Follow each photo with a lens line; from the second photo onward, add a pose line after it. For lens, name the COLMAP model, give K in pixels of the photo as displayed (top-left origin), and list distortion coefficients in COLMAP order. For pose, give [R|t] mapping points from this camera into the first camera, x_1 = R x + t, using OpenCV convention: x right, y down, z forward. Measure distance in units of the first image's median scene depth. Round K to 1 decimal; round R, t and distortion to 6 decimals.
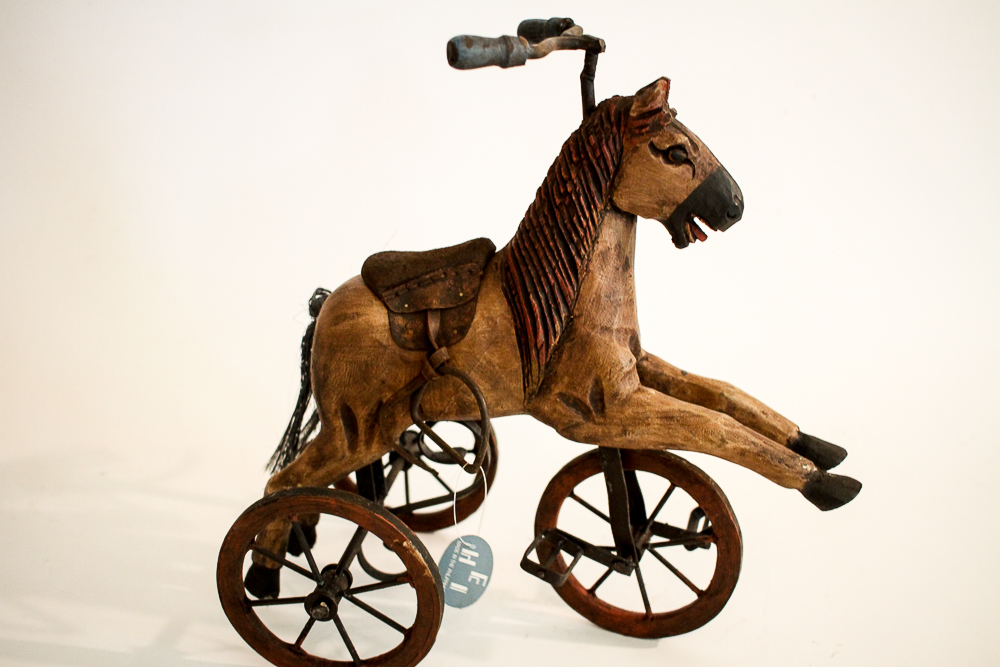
lens RADIAL K [[1143.4, 0, 499.4], [0, 1143.4, 337.3], [0, 0, 1]] dist [-0.105420, 0.000000]
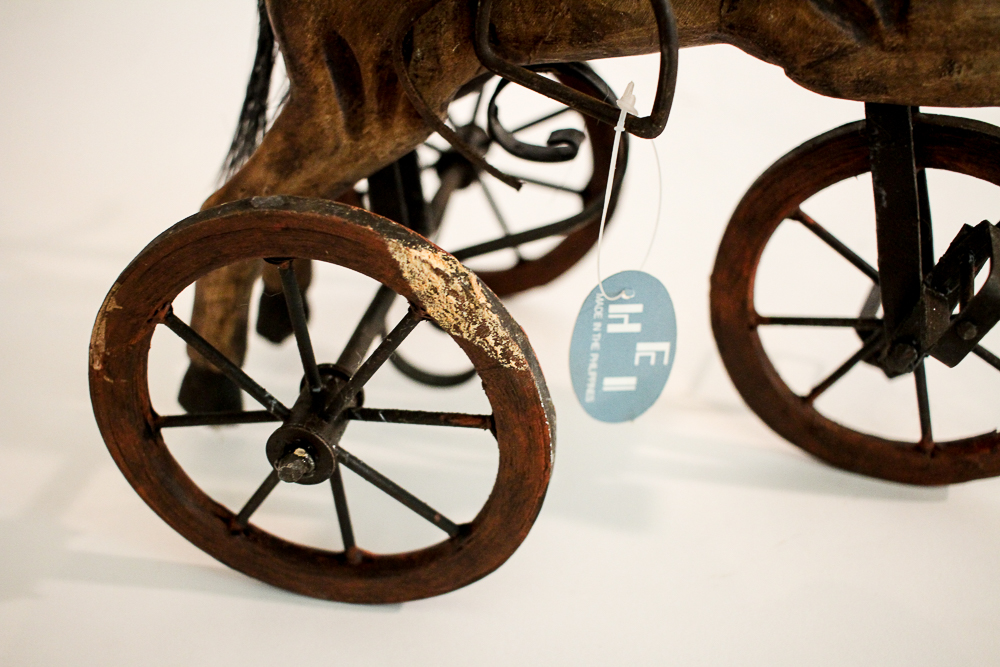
lens RADIAL K [[1143.4, 0, 494.5], [0, 1143.4, 342.6], [0, 0, 1]] dist [-0.105420, 0.000000]
pose [[0.998208, -0.018760, -0.056830, -0.045735], [0.029779, 0.979394, 0.199750, 0.096216], [0.051911, -0.201084, 0.978197, 0.537112]]
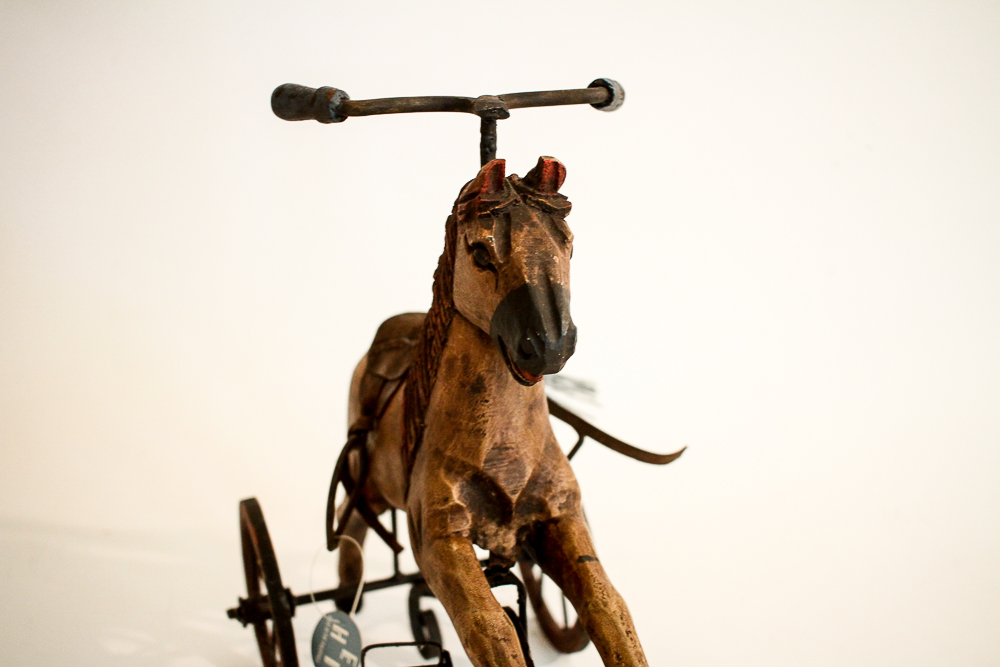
lens RADIAL K [[1143.4, 0, 501.0], [0, 1143.4, 335.4], [0, 0, 1]] dist [-0.105420, 0.000000]
pose [[0.515839, 0.235261, -0.823749, 0.758336], [-0.280985, 0.954824, 0.096740, -0.175751], [0.809294, 0.181559, 0.558640, 0.553976]]
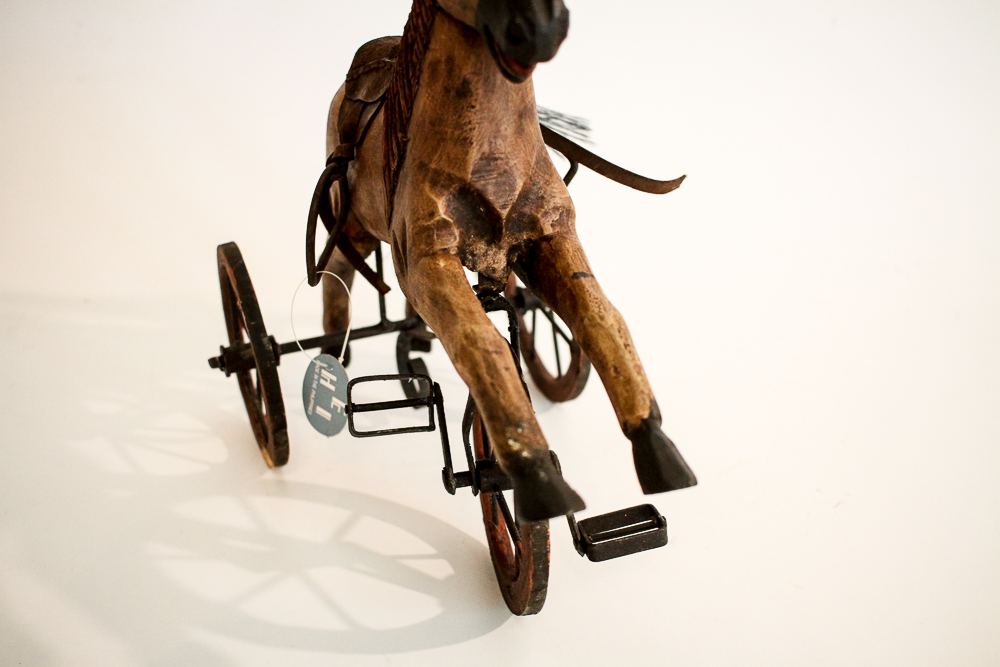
lens RADIAL K [[1143.4, 0, 500.9], [0, 1143.4, 332.0], [0, 0, 1]] dist [-0.105420, 0.000000]
pose [[0.527727, 0.356576, -0.770946, 0.738637], [-0.268521, 0.931109, 0.246847, -0.104139], [0.805854, 0.076747, 0.587119, 0.591132]]
